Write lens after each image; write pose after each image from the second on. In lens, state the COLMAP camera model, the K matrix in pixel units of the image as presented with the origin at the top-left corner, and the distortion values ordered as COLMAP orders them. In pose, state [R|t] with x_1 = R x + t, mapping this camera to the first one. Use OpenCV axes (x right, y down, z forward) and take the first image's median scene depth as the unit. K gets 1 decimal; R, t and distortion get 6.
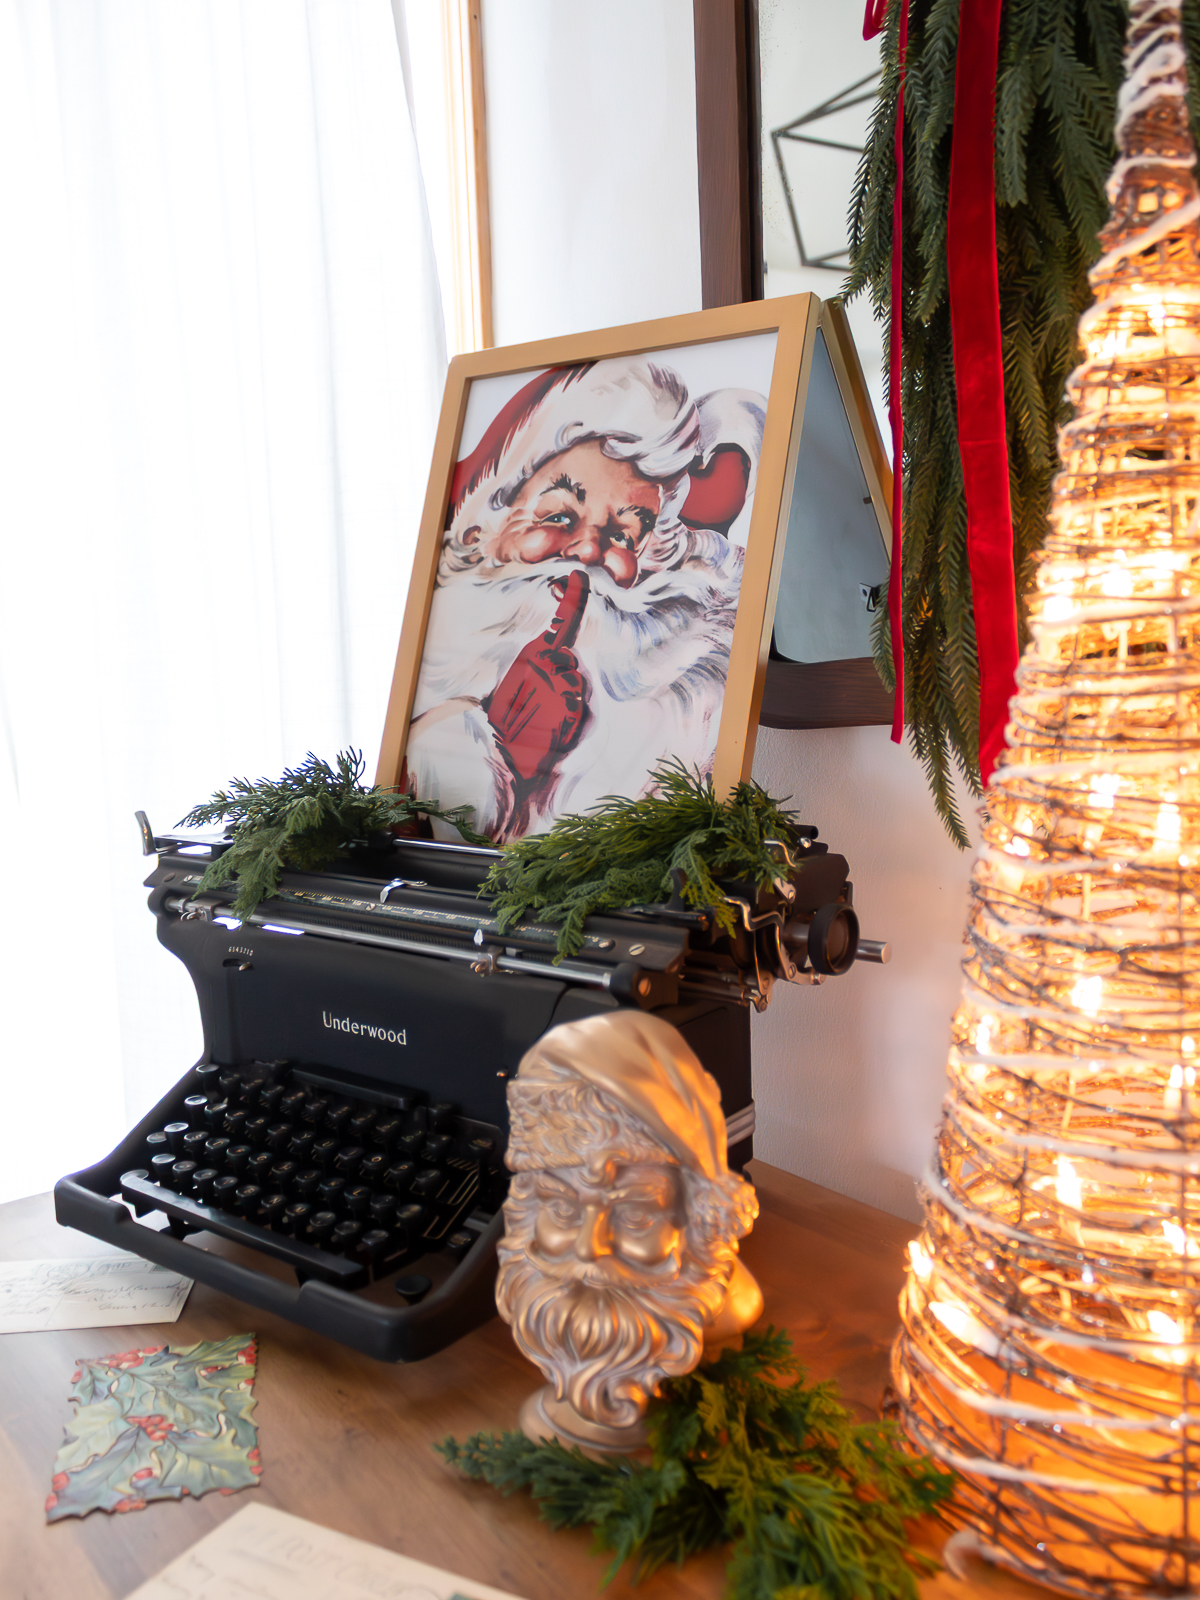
lens RADIAL K [[1426.2, 0, 590.8], [0, 1426.2, 807.3], [0, 0, 1]] dist [0.050640, -0.048622]
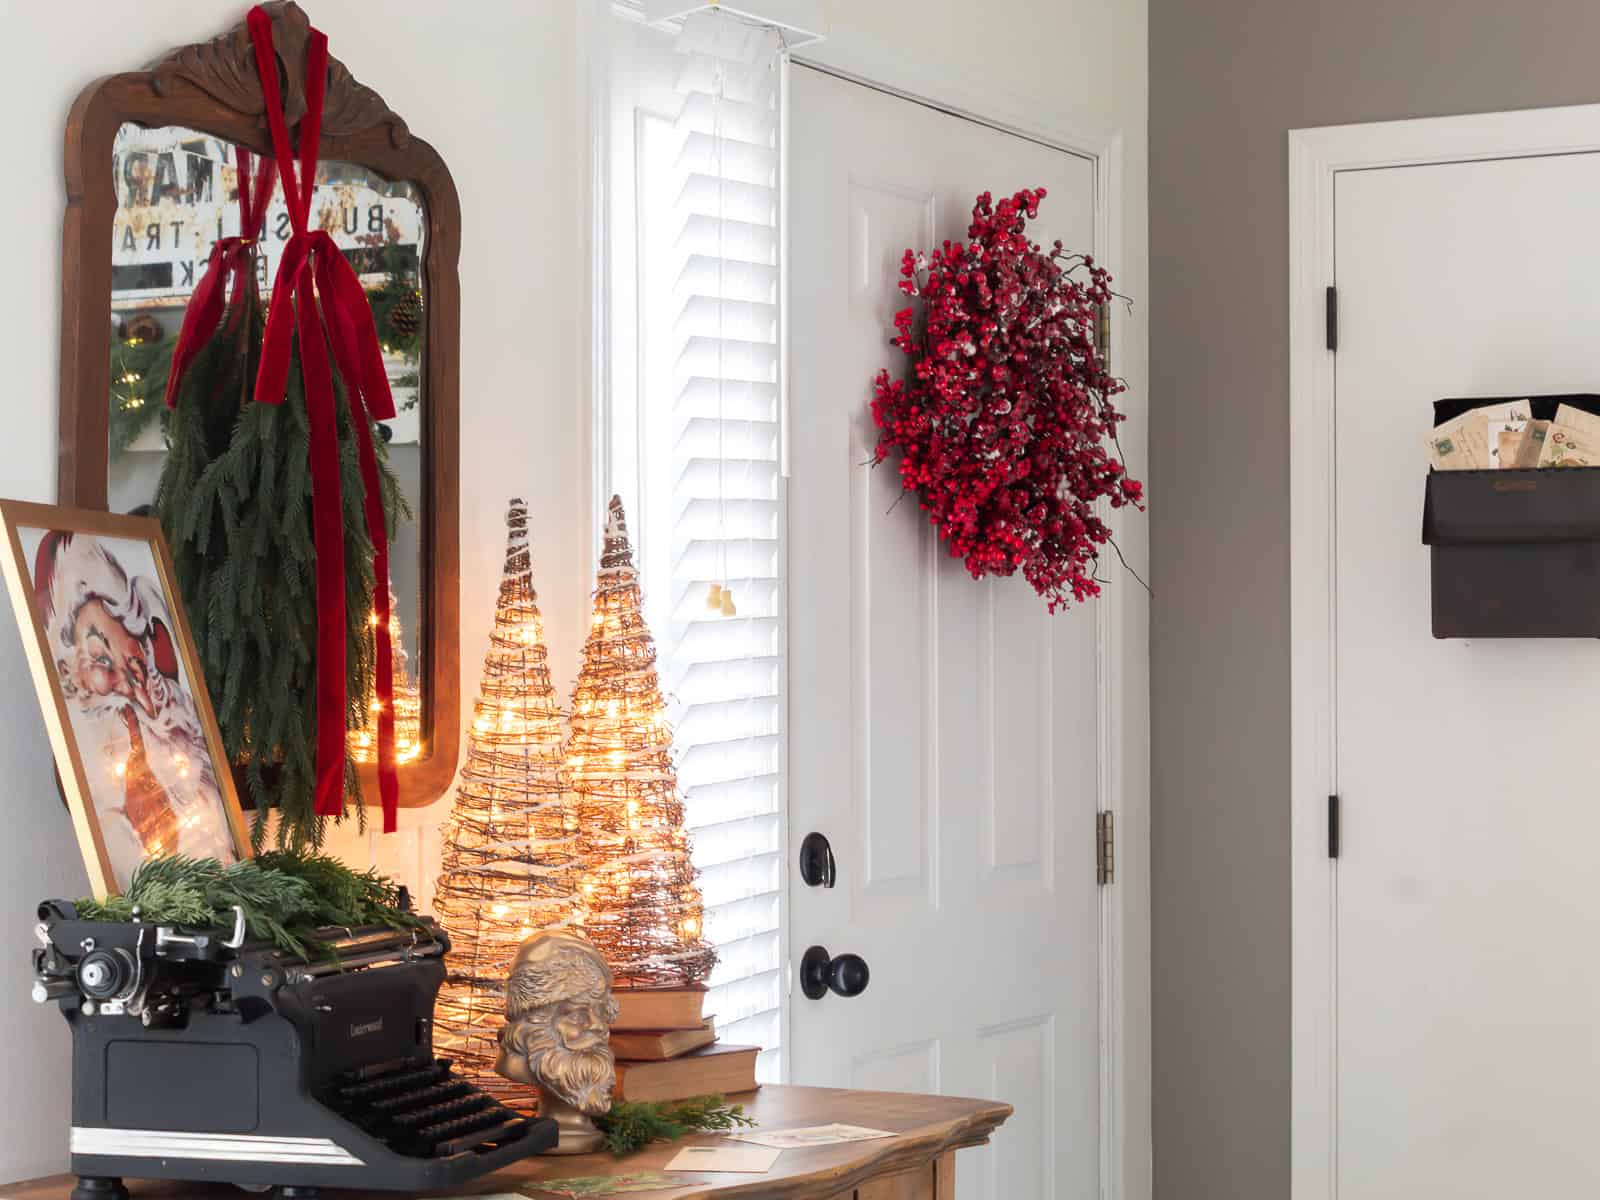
lens RADIAL K [[3158.7, 0, 806.9], [0, 3158.7, 606.2], [0, 0, 1]] dist [-0.051514, 0.000000]
pose [[-0.399404, 0.053277, 0.915226, -3.684115], [0.126393, 0.991977, -0.002586, -0.224557], [-0.908020, 0.114645, -0.402933, 2.080776]]
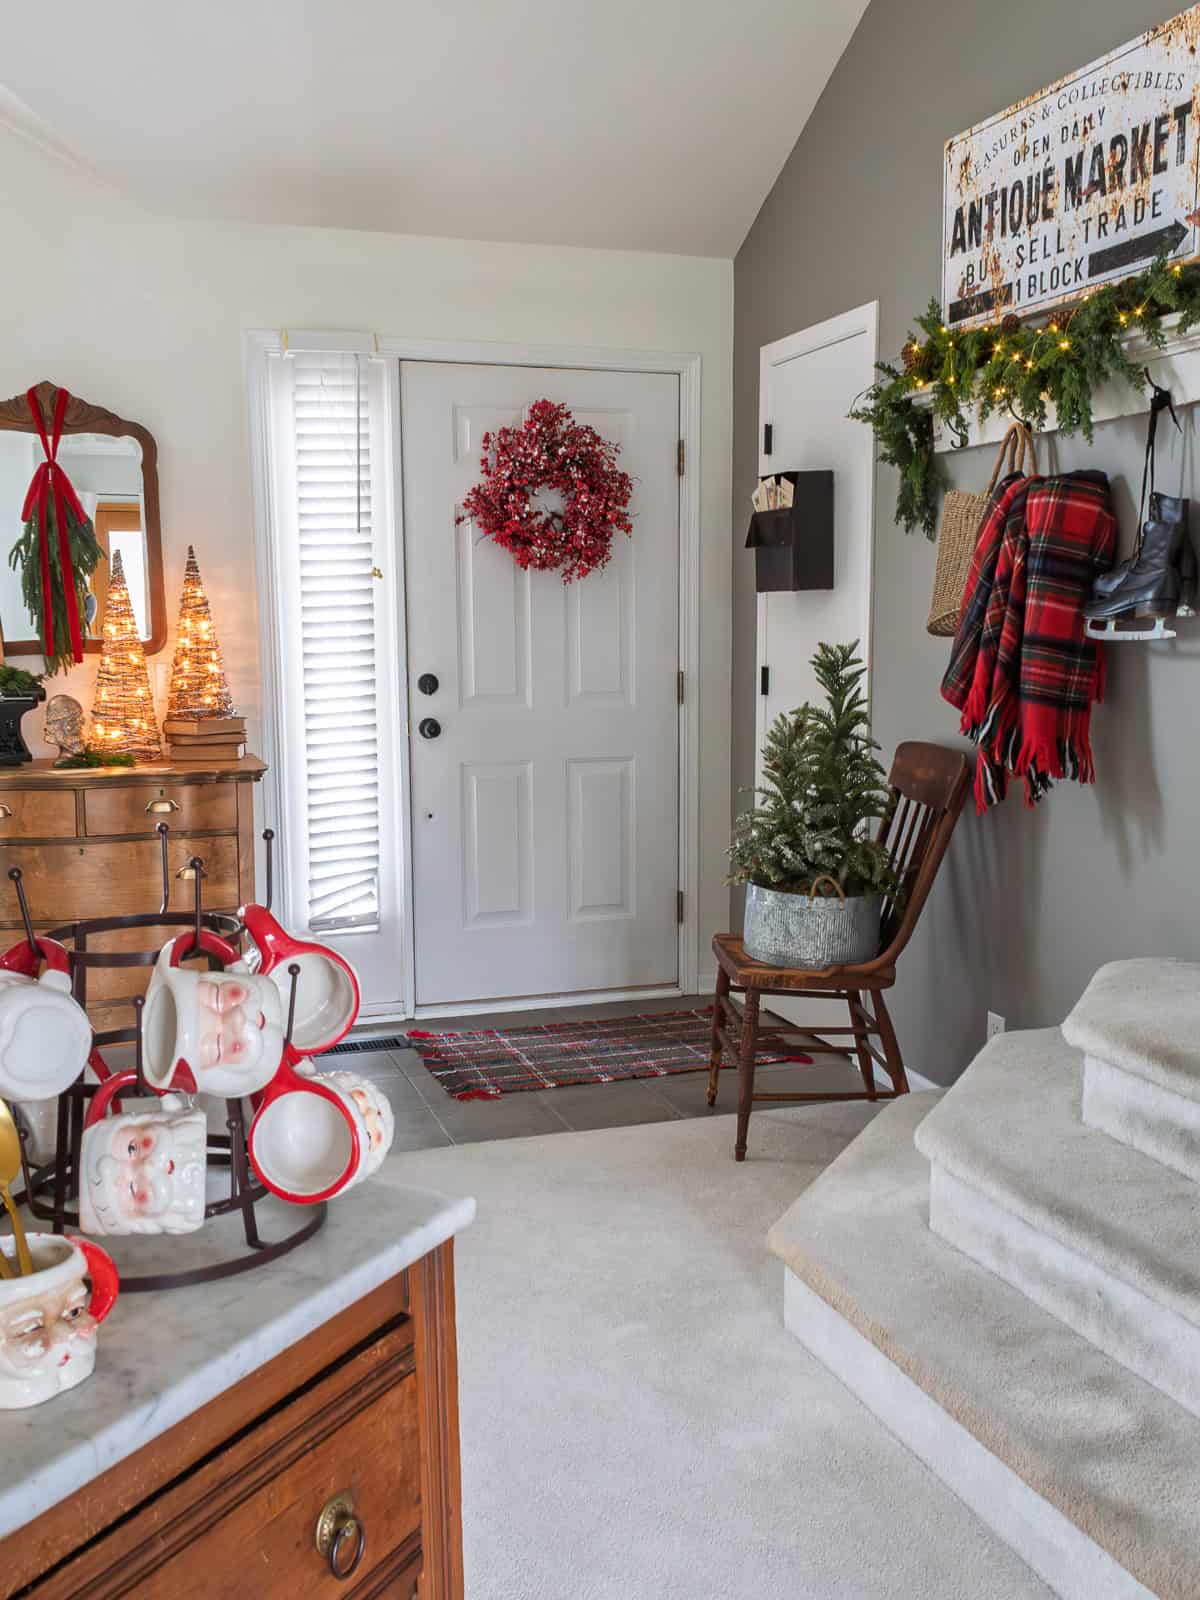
lens RADIAL K [[1504.0, 0, 585.4], [0, 1504.0, 838.0], [0, 0, 1]] dist [0.037670, 0.000000]
pose [[0.324616, -0.103623, 0.940152, -4.813572], [0.109431, 0.991420, 0.071490, 0.475995], [-0.939494, 0.079675, 0.333171, -2.914093]]
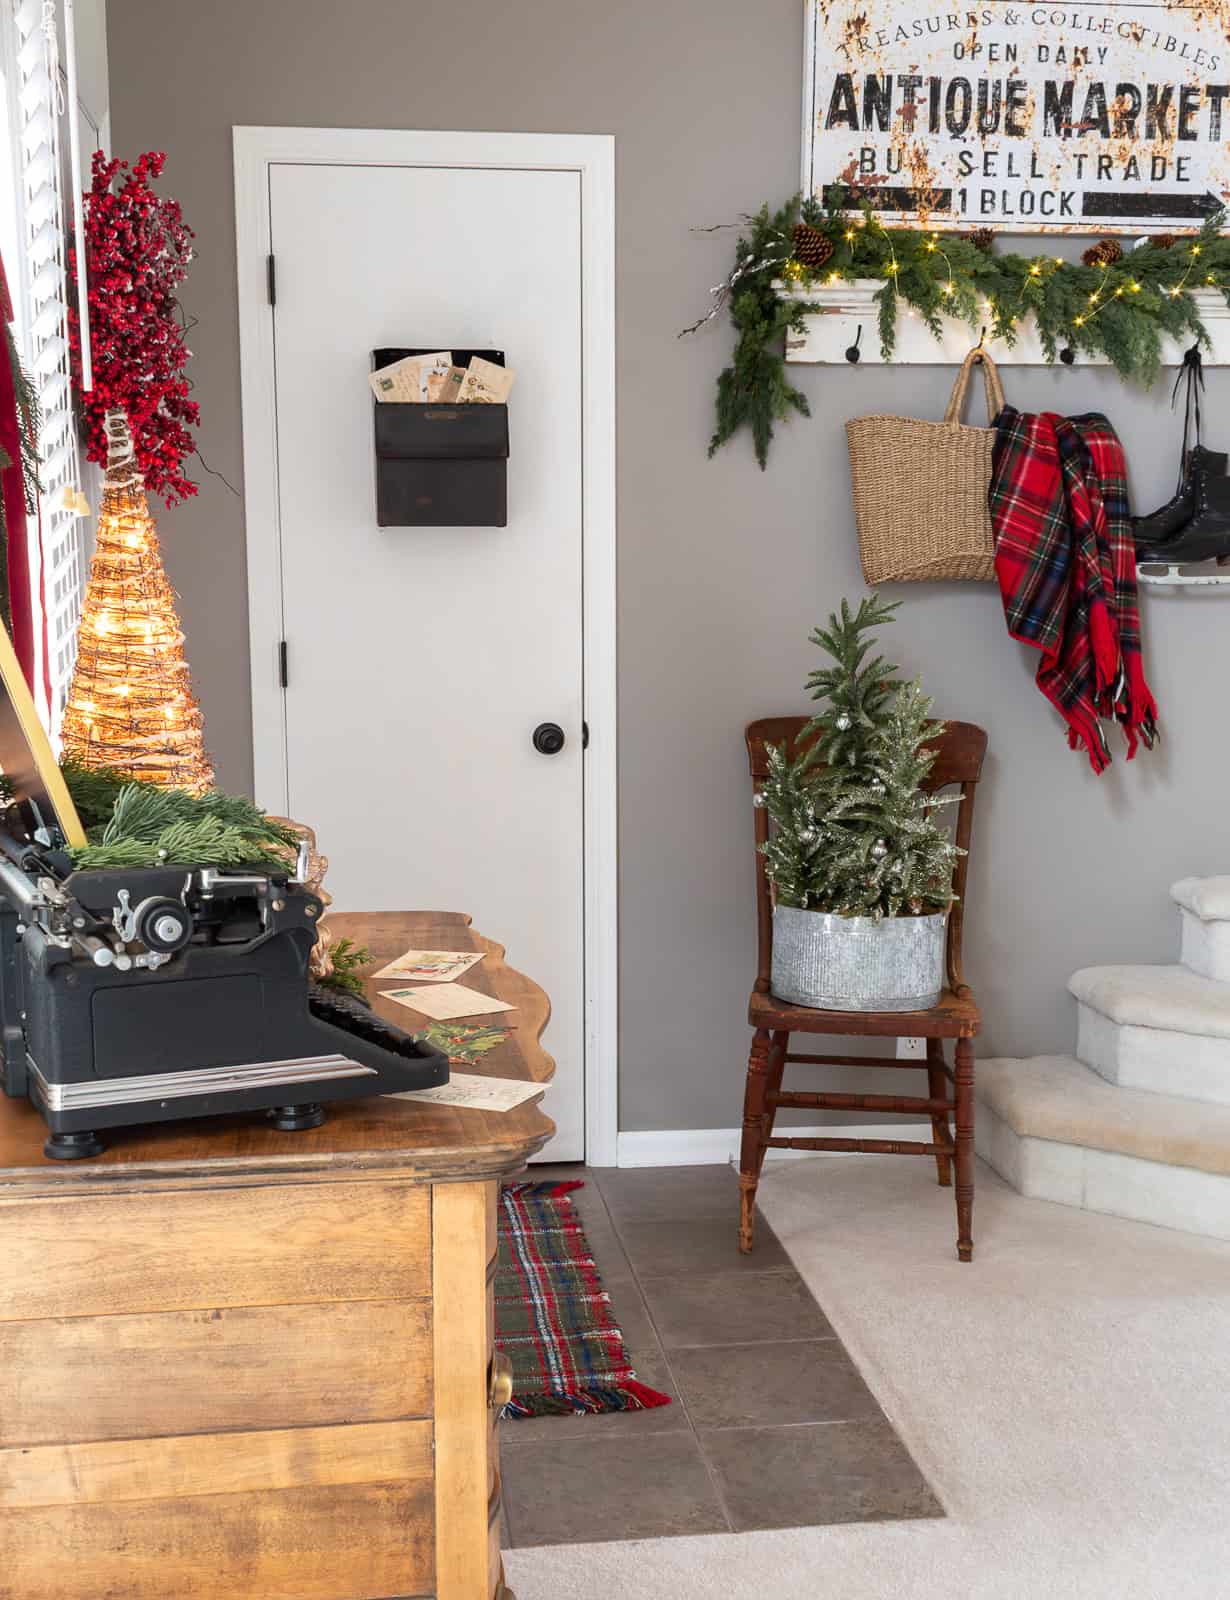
lens RADIAL K [[1944.2, 0, 584.9], [0, 1944.2, 854.1], [0, 0, 1]] dist [0.026573, 0.000000]
pose [[-0.865720, -0.046837, 0.498333, -1.648828], [0.093946, 0.962713, 0.253688, -0.456309], [-0.491633, 0.266439, -0.829040, 2.823356]]
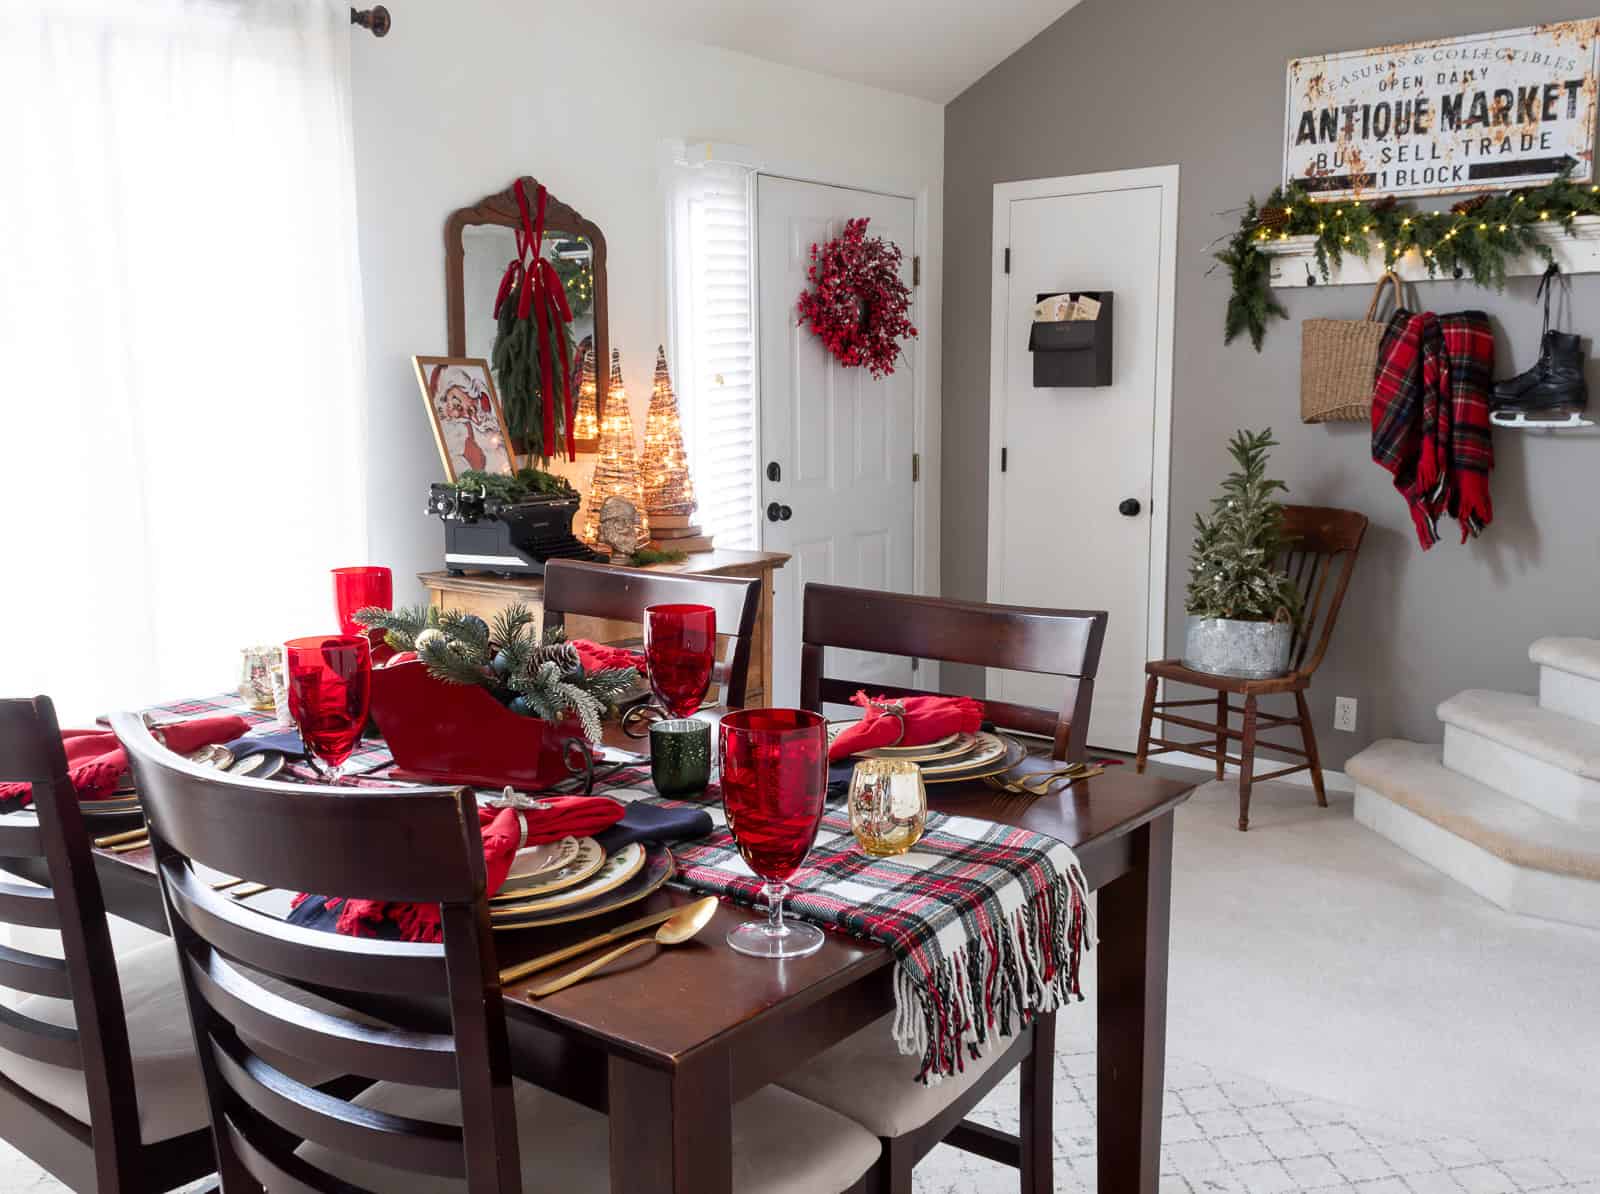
lens RADIAL K [[1426.2, 0, 815.9], [0, 1426.2, 604.5], [0, 0, 1]] dist [0.050640, -0.048622]
pose [[-0.257086, -0.111821, 0.959897, -5.401576], [0.132566, 0.979812, 0.149646, -0.177672], [-0.957253, 0.165722, -0.237072, 1.467377]]
